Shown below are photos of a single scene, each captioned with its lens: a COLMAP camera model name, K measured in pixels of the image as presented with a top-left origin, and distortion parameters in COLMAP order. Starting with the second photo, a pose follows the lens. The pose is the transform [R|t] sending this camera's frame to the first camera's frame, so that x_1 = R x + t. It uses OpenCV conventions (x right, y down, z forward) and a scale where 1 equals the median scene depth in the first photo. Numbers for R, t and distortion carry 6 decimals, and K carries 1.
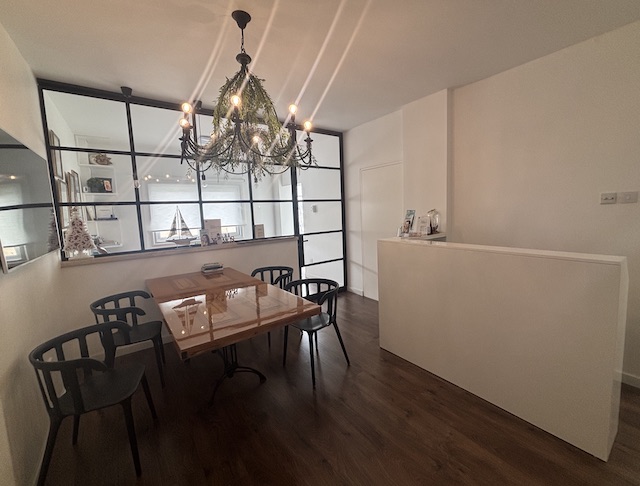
lens RADIAL K [[272.9, 0, 337.4], [0, 272.9, 238.4], [0, 0, 1]] dist [-0.000497, -0.006556]
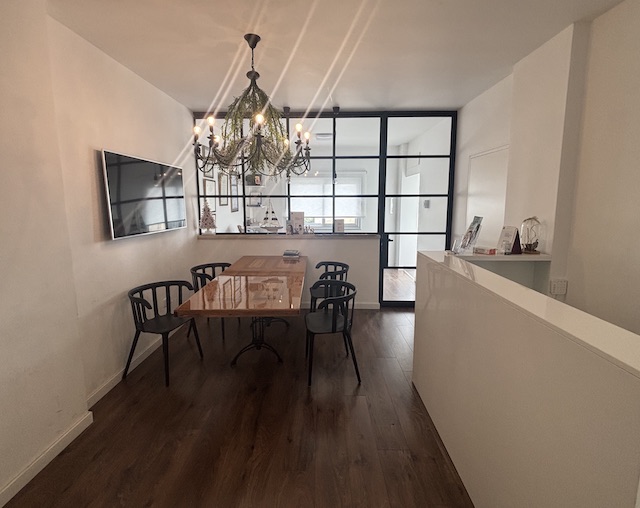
lens RADIAL K [[287.6, 0, 320.0], [0, 287.6, 240.6], [0, 0, 1]] dist [0.001386, 0.000061]
pose [[0.782409, 0.120205, -0.611054, 0.375793], [-0.093902, 0.992748, 0.075057, -0.052782], [0.615645, -0.001346, 0.788023, 0.131738]]
